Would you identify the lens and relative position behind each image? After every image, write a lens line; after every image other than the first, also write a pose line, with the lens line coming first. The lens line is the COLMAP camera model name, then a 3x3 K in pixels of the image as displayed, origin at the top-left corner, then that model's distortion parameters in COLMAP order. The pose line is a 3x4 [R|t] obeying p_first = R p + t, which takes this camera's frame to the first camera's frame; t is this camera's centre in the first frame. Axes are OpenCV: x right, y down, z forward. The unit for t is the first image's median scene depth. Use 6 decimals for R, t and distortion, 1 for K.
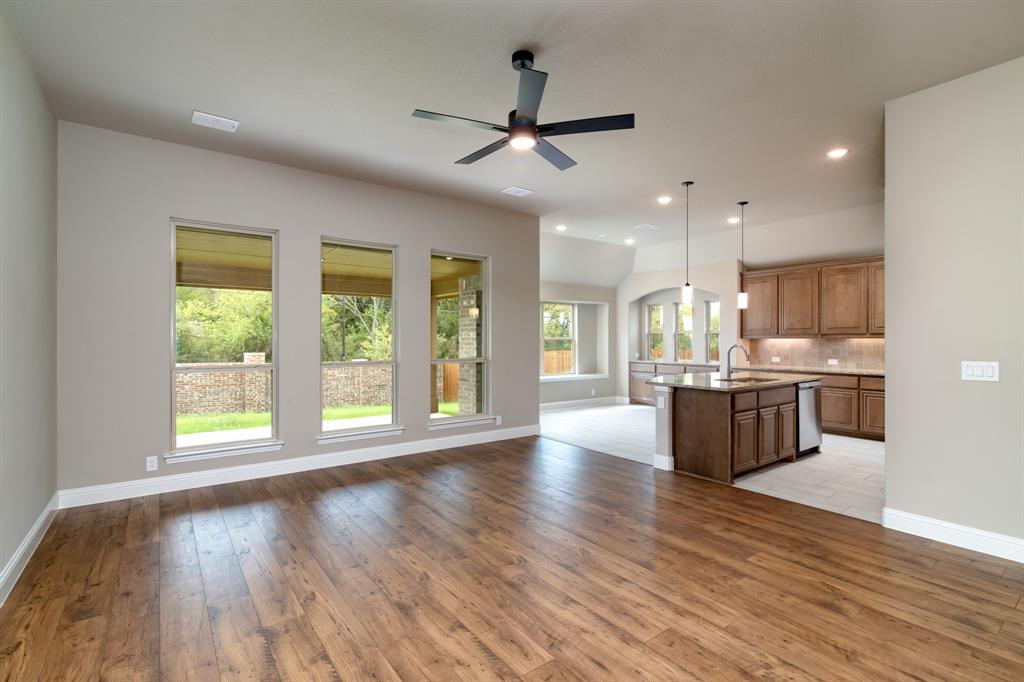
lens RADIAL K [[460.2, 0, 512.0], [0, 460.2, 341.0], [0, 0, 1]] dist [-0.000847, -0.000151]
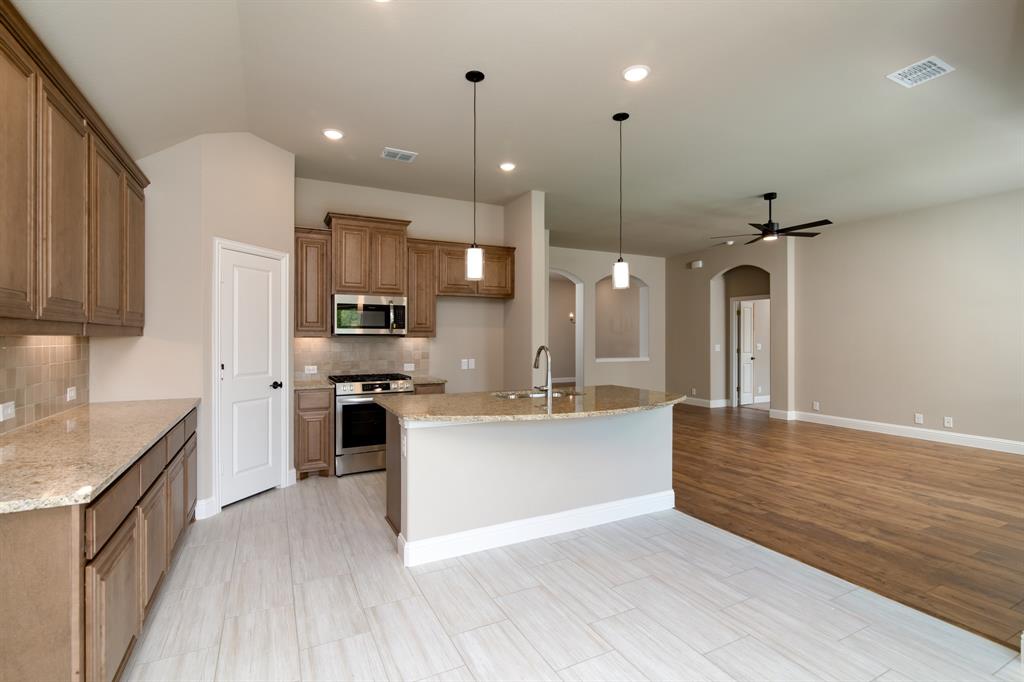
lens RADIAL K [[504.6, 0, 481.3], [0, 504.6, 339.6], [0, 0, 1]] dist [-0.000182, 0.000121]
pose [[-0.983309, -0.000706, 0.181940, 0.506810], [0.000680, 0.999971, 0.007558, -0.009578], [-0.181940, 0.007556, -0.983281, 2.024090]]
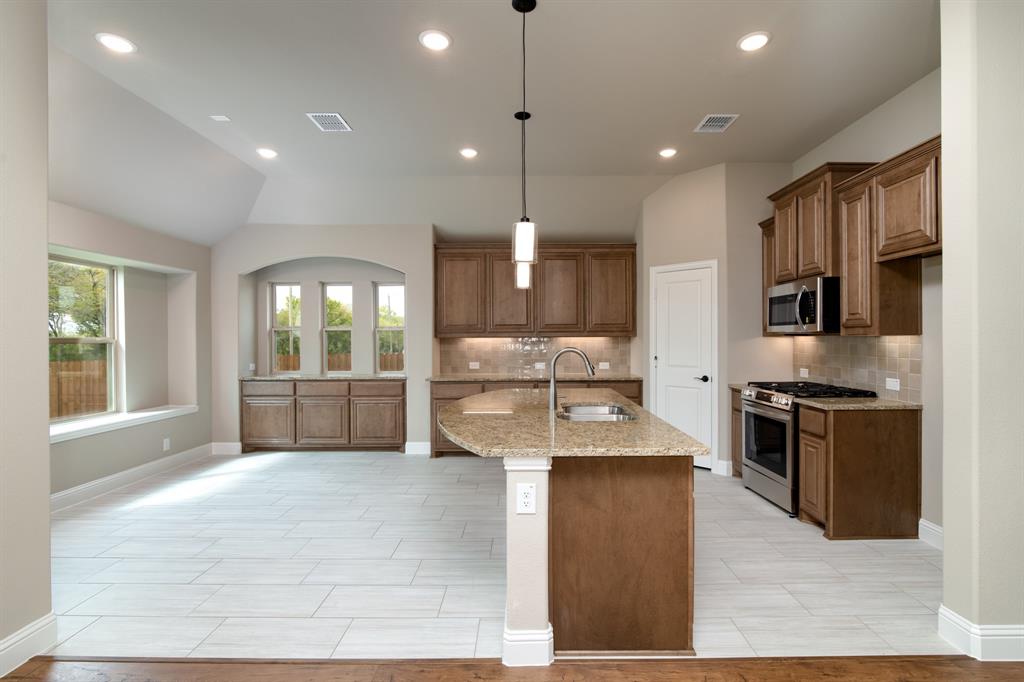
lens RADIAL K [[473.4, 0, 529.6], [0, 473.4, 340.5], [0, 0, 1]] dist [-0.017212, 0.000438]
pose [[0.593916, -0.004680, 0.804513, 0.001496], [0.006651, 0.999977, 0.000907, -0.001870], [-0.804499, 0.004812, 0.593934, 0.805993]]
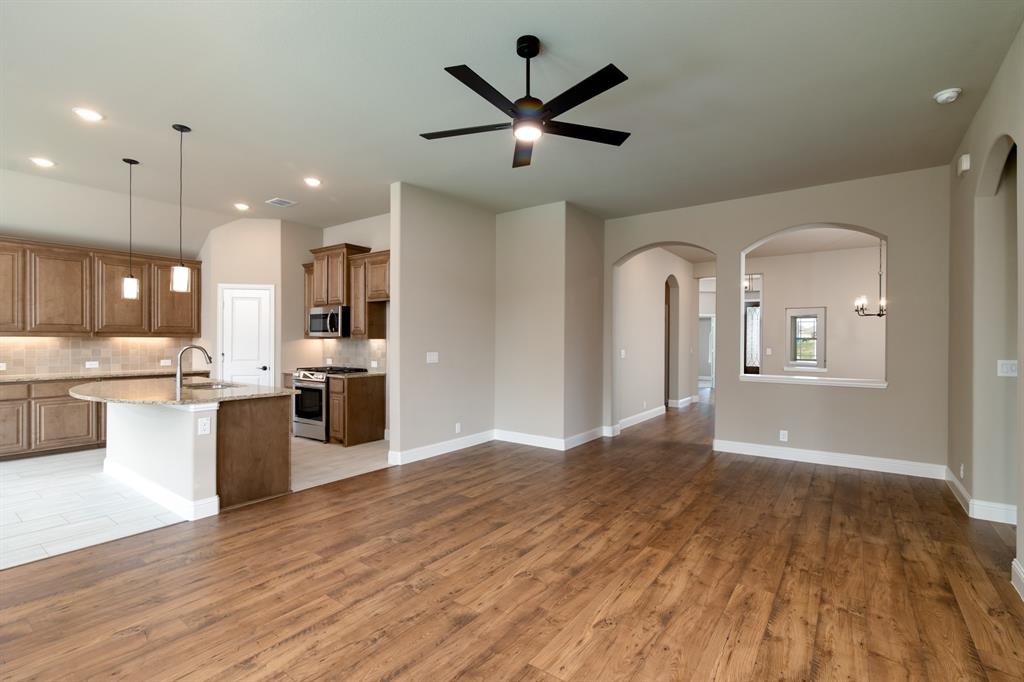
lens RADIAL K [[469.2, 0, 500.8], [0, 469.2, 342.5], [0, 0, 1]] dist [-0.001872, -0.000159]
pose [[-0.269405, -0.005438, 0.963012, -0.544002], [-0.001886, 0.999985, 0.005119, -0.002720], [-0.963025, -0.000437, -0.269411, 0.798021]]
